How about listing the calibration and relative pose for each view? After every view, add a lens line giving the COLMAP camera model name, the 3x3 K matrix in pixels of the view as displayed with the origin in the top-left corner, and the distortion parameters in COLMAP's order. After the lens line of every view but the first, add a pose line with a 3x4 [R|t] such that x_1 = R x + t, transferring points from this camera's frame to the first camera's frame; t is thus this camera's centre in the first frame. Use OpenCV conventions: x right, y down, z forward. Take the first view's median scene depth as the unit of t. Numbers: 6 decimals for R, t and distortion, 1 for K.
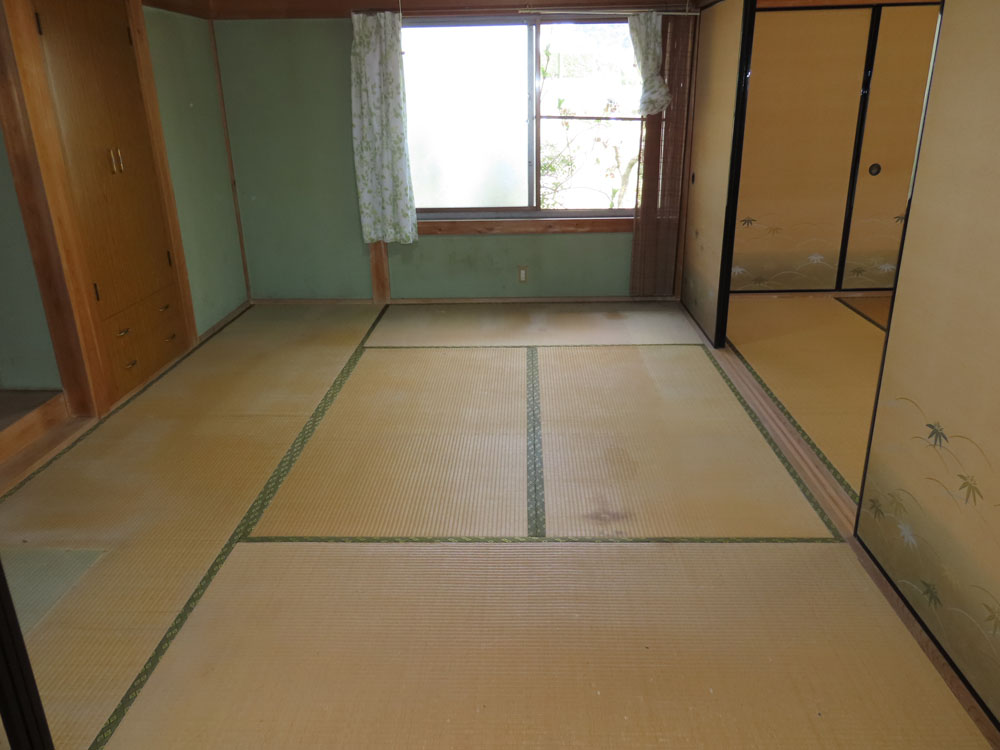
lens RADIAL K [[740.3, 0, 500.0], [0, 740.3, 375.0], [0, 0, 1]] dist [0.011053, -0.012128]
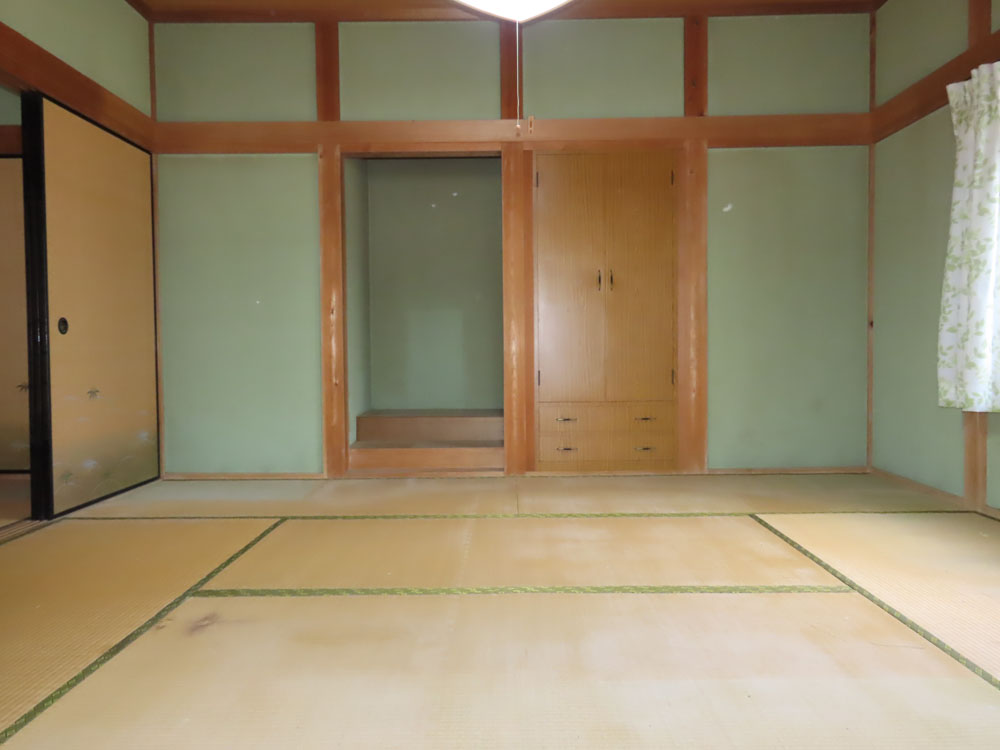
lens RADIAL K [[740.3, 0, 500.0], [0, 740.3, 375.0], [0, 0, 1]] dist [0.011053, -0.012128]
pose [[0.022882, 0.054398, -0.998257, 0.487164], [-0.339189, 0.939715, 0.043432, -0.104095], [0.940440, 0.337604, 0.039954, 0.621003]]
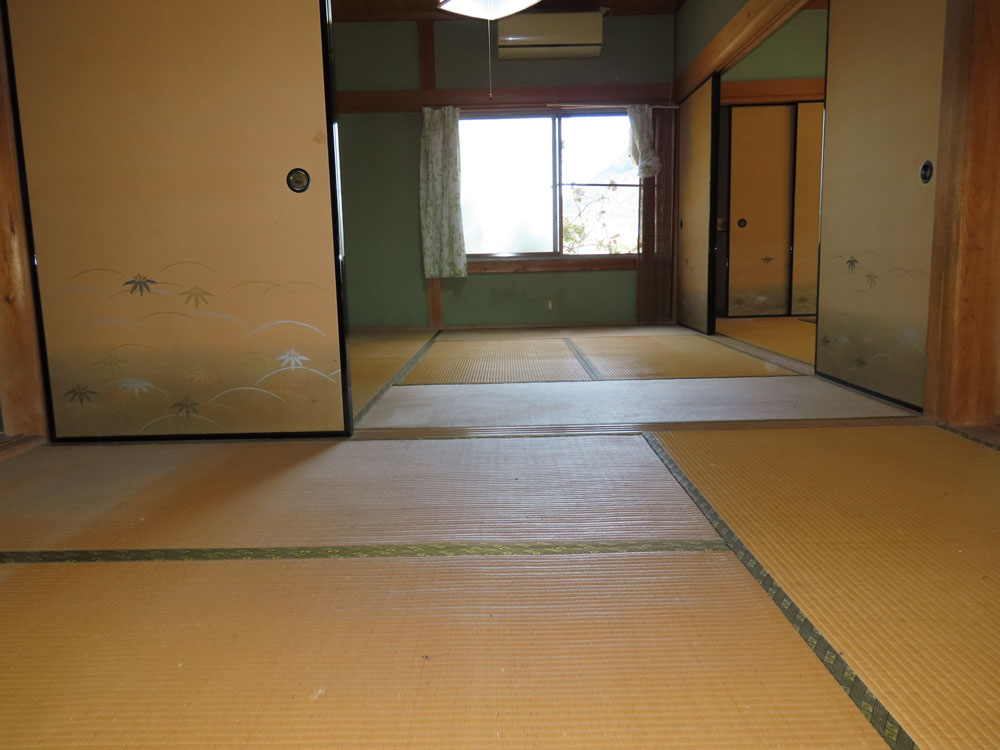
lens RADIAL K [[740.3, 0, 500.0], [0, 740.3, 375.0], [0, 0, 1]] dist [0.011053, -0.012128]
pose [[0.999699, -0.007731, 0.023294, -0.090255], [0.012381, 0.978334, -0.206662, 0.256414], [-0.021191, 0.206888, 0.978135, -0.212663]]
